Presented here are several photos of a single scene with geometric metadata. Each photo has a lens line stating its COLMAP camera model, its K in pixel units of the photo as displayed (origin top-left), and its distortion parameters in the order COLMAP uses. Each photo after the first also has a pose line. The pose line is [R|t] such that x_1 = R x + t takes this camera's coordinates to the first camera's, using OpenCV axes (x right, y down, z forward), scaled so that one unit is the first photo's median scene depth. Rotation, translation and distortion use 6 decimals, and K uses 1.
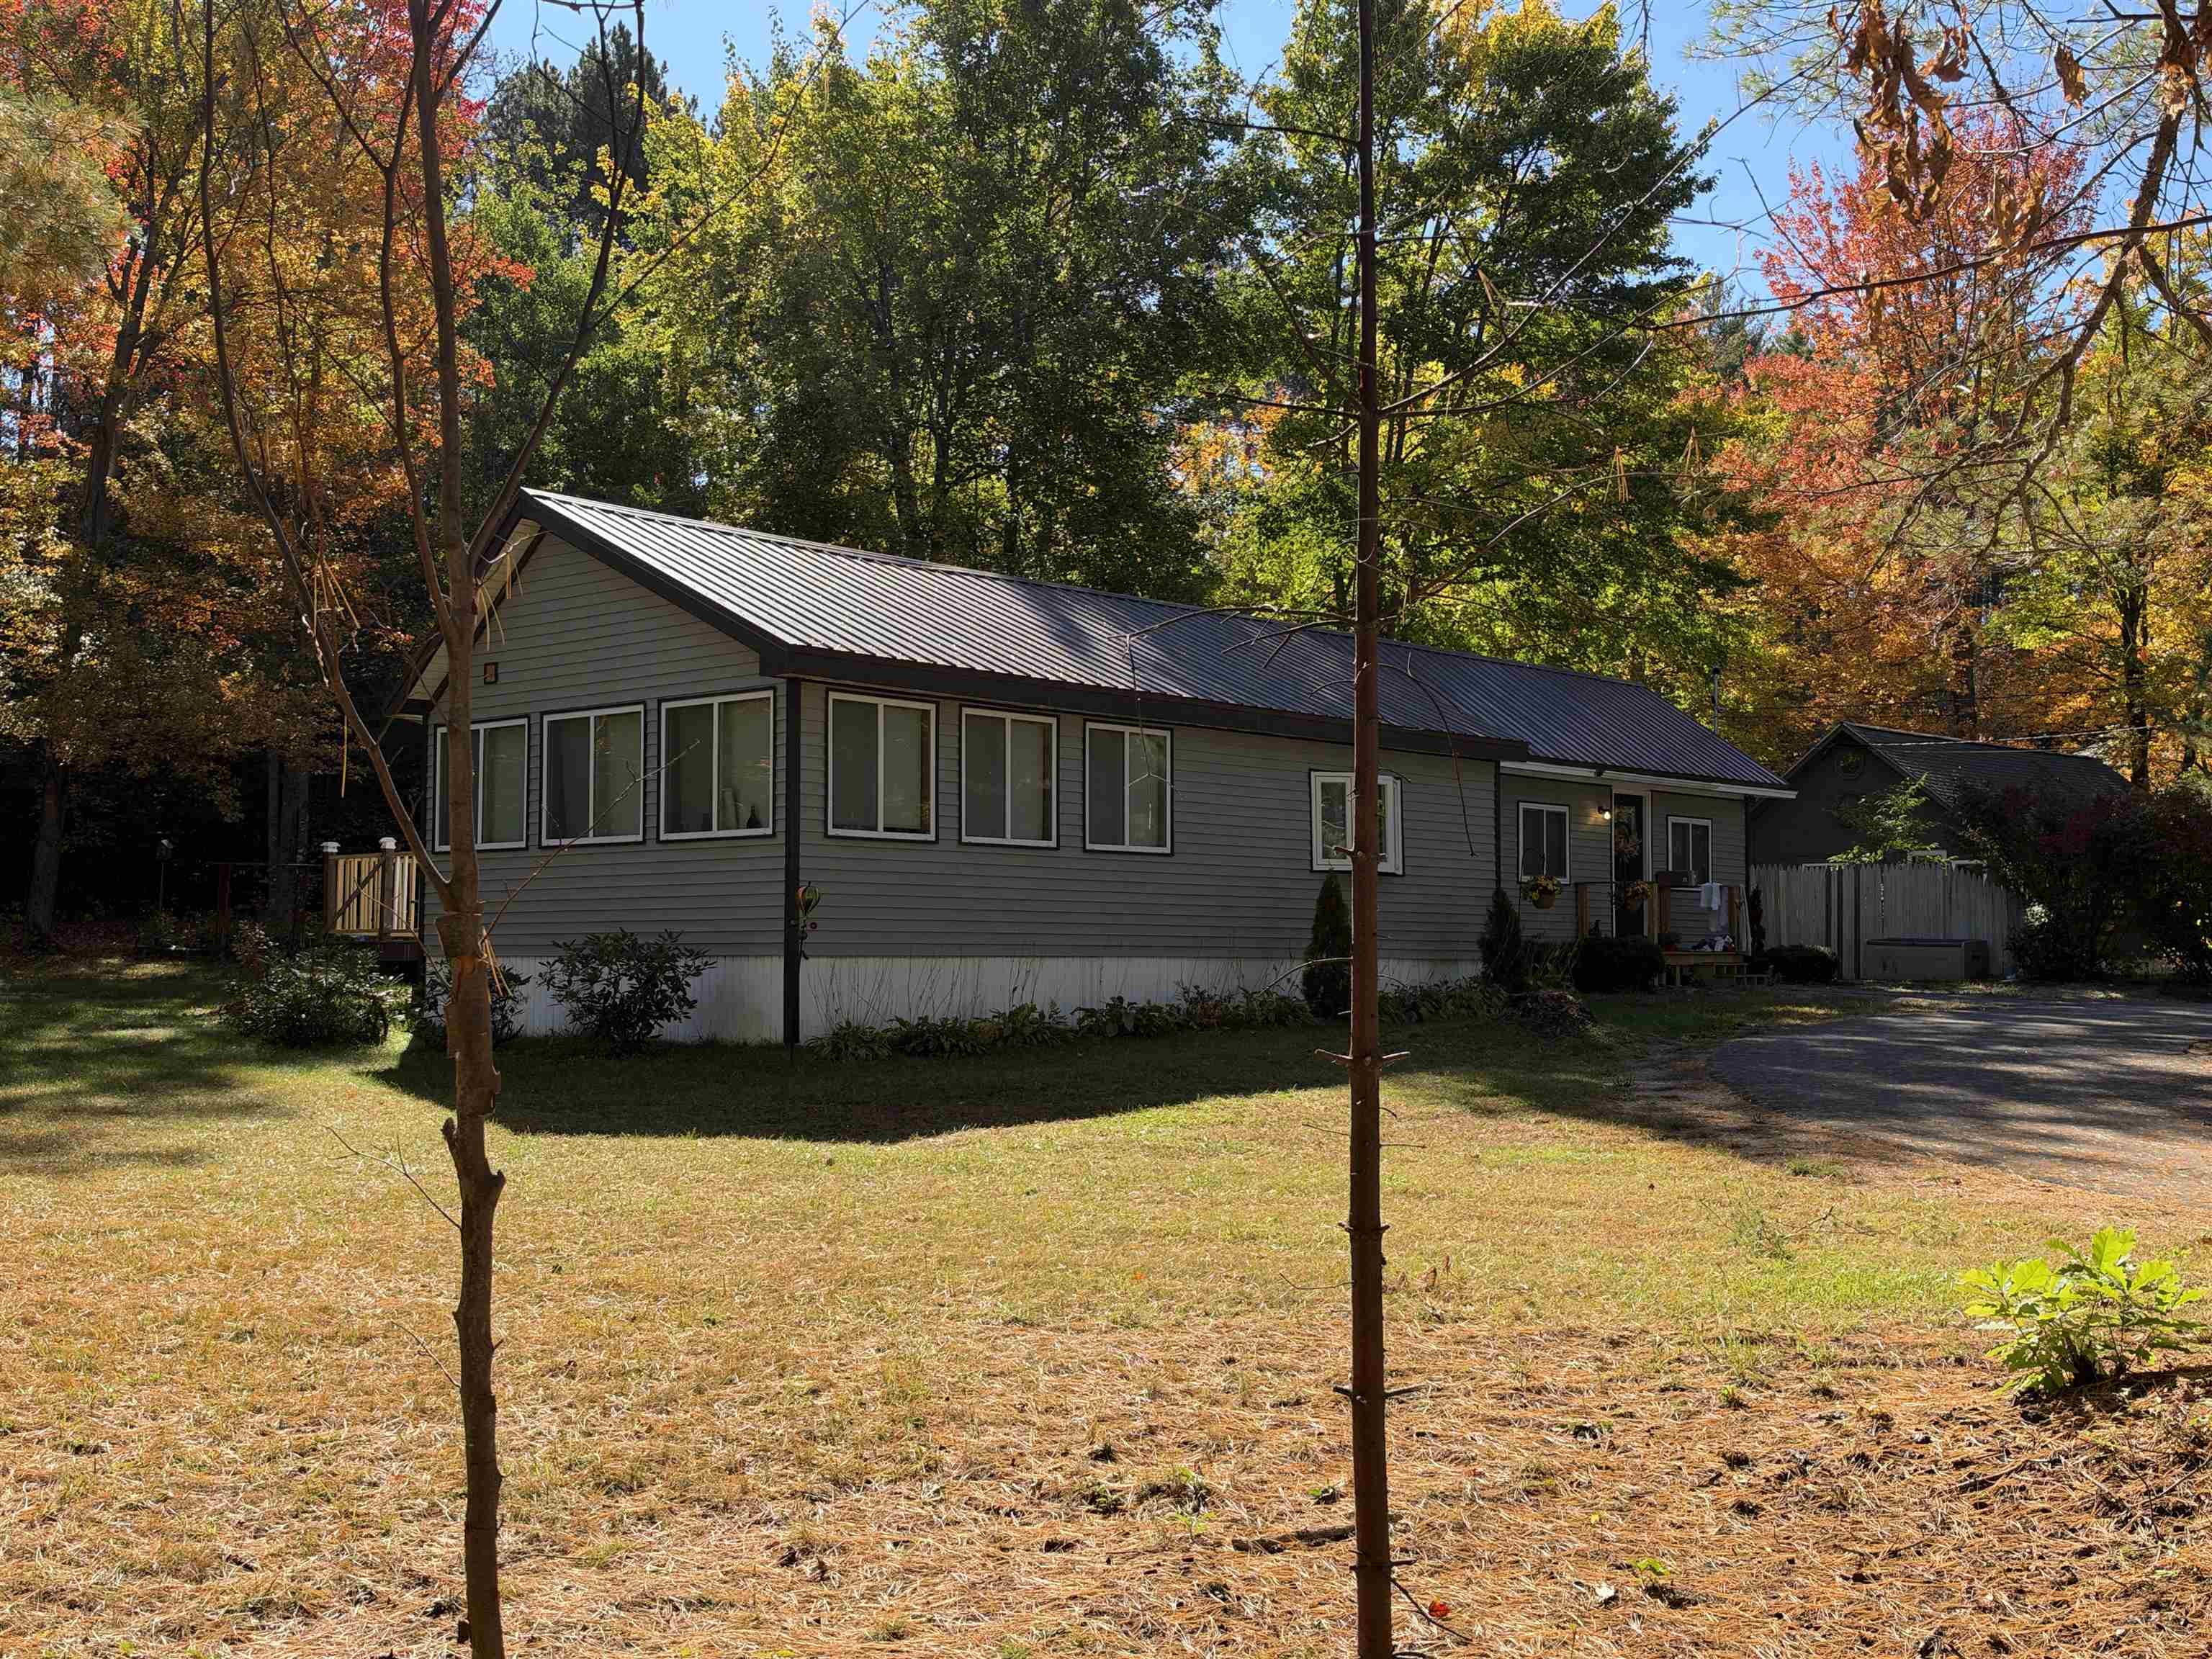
lens RADIAL K [[2302.8, 0, 1106.0], [0, 2302.8, 829.5], [0, 0, 1]] dist [-0.000031, 0.000115]
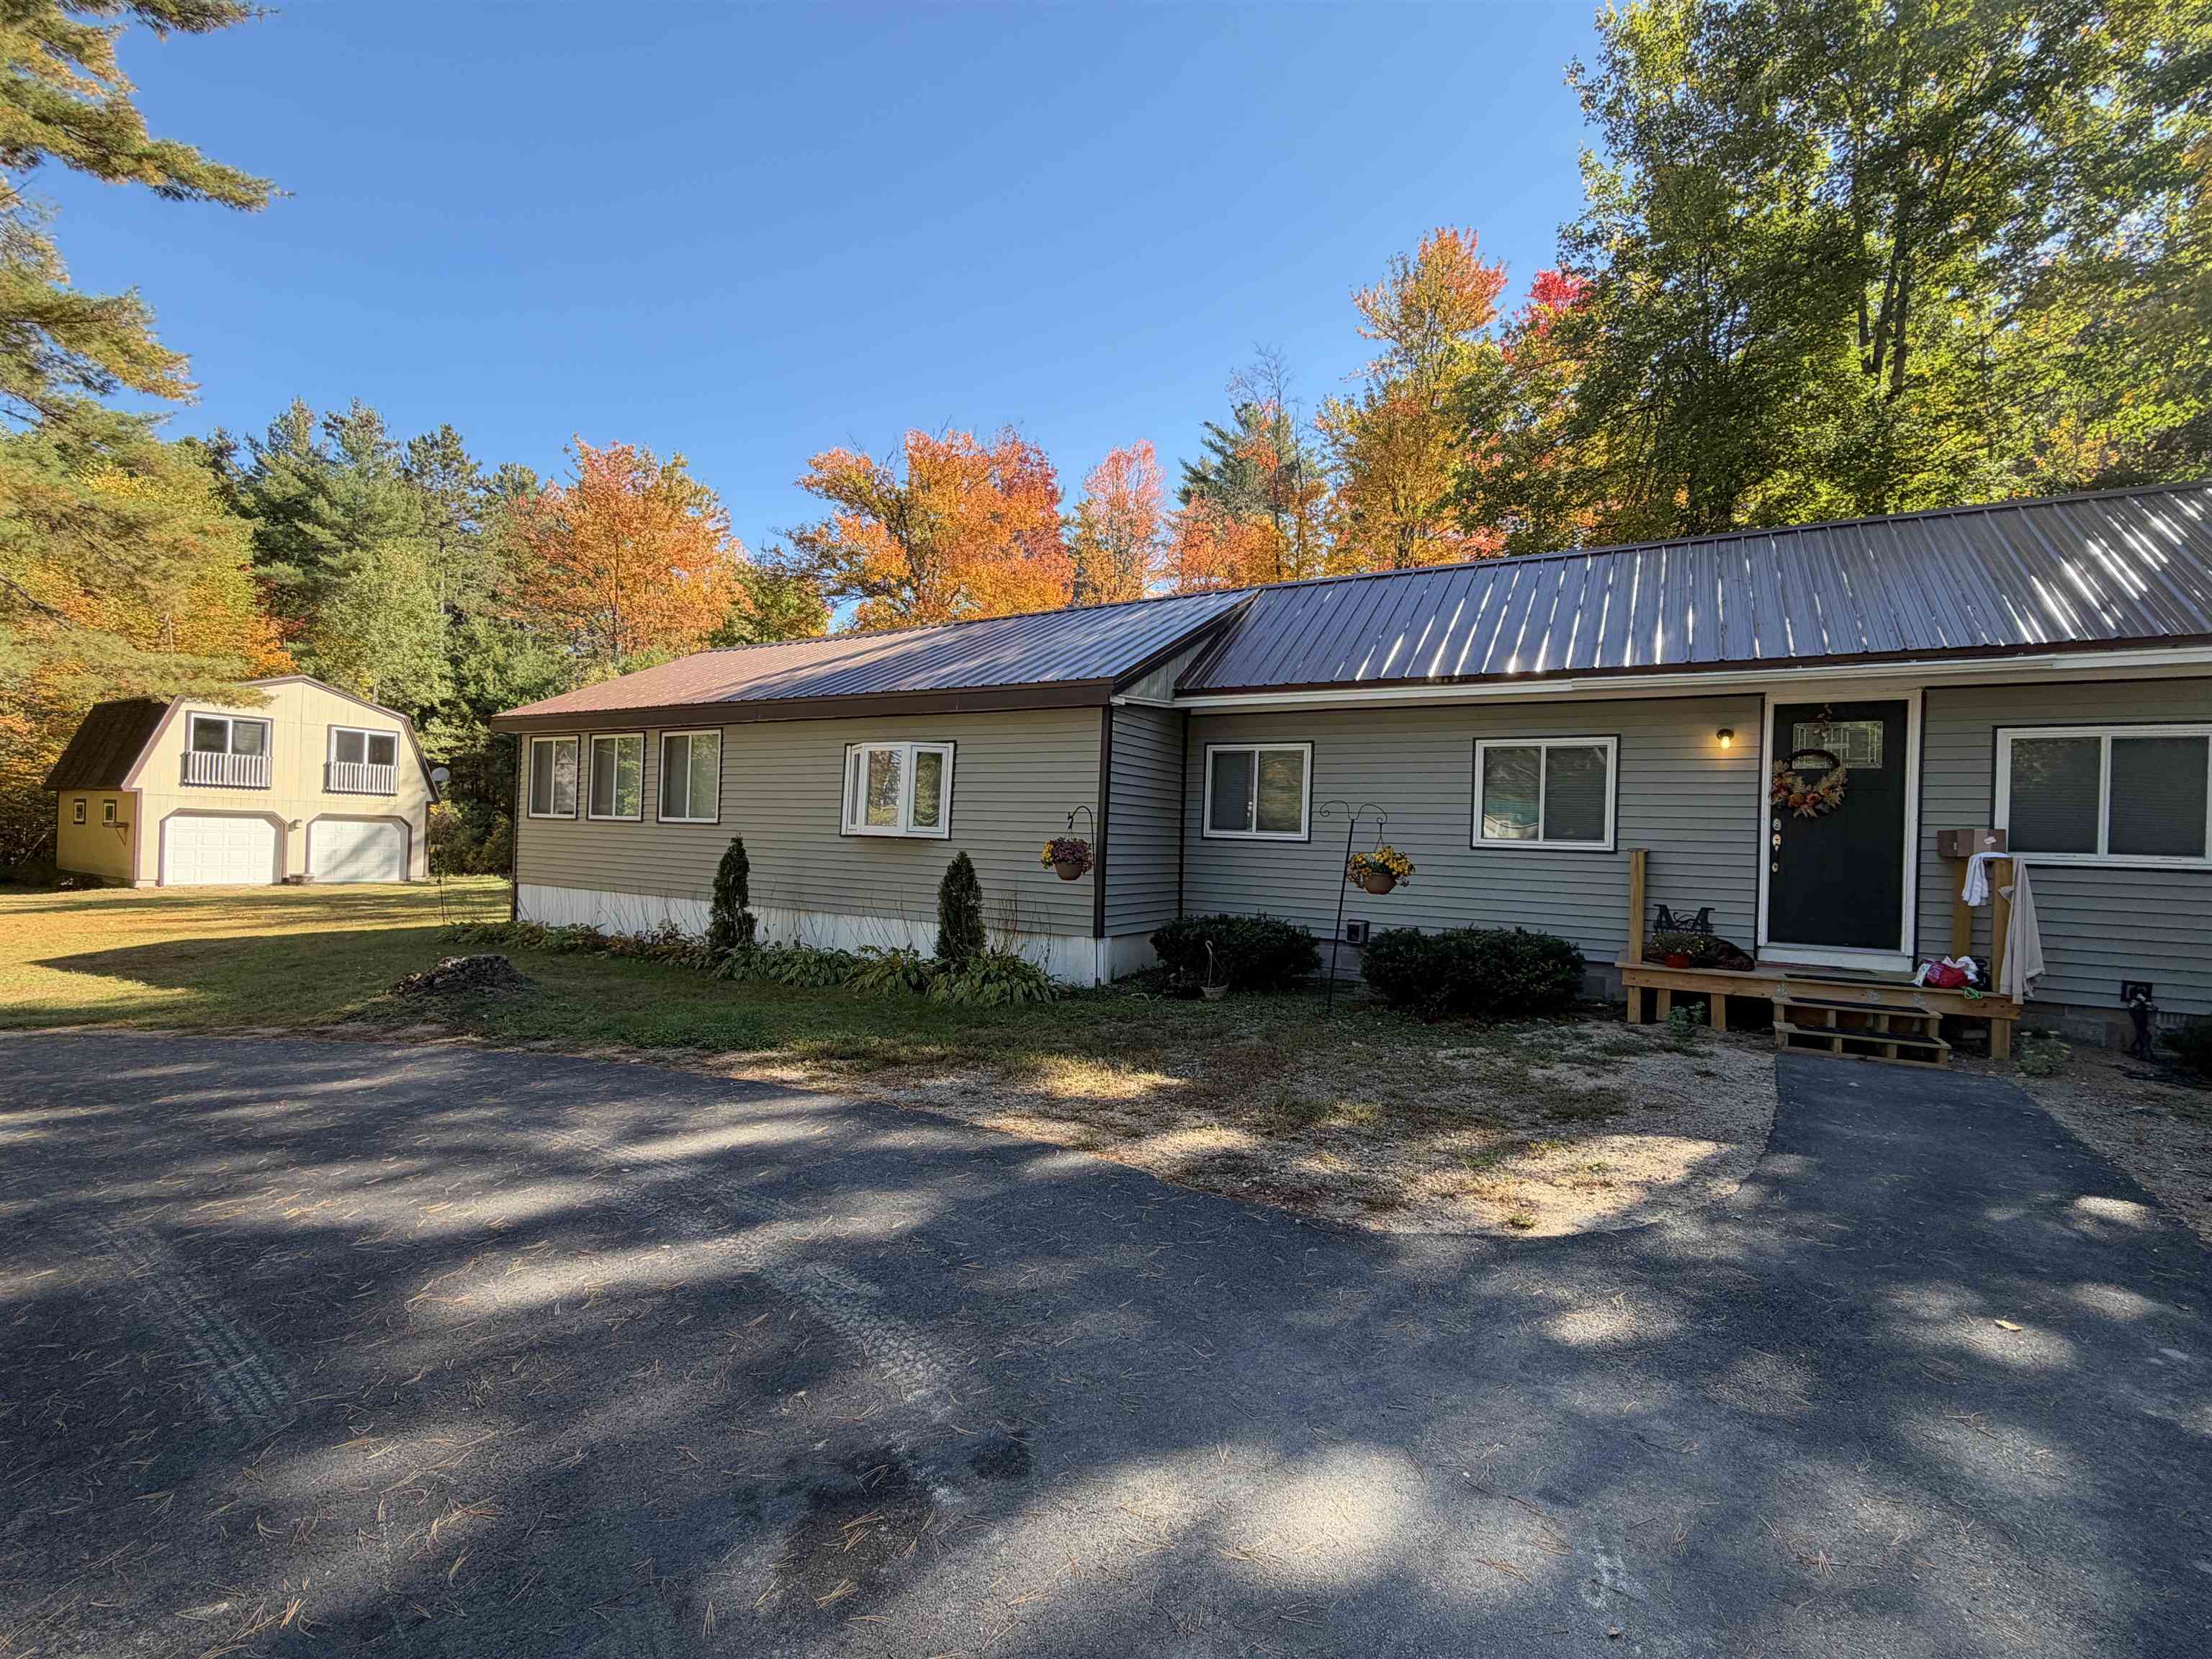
lens RADIAL K [[1374.9, 0, 1106.0], [0, 1374.9, 829.5], [0, 0, 1]] dist [0.000745, 0.000097]
pose [[-0.085694, -0.042165, -0.995429, 0.682801], [-0.021857, 0.998943, -0.040432, 0.034416], [0.996082, 0.018292, -0.086525, 1.148912]]
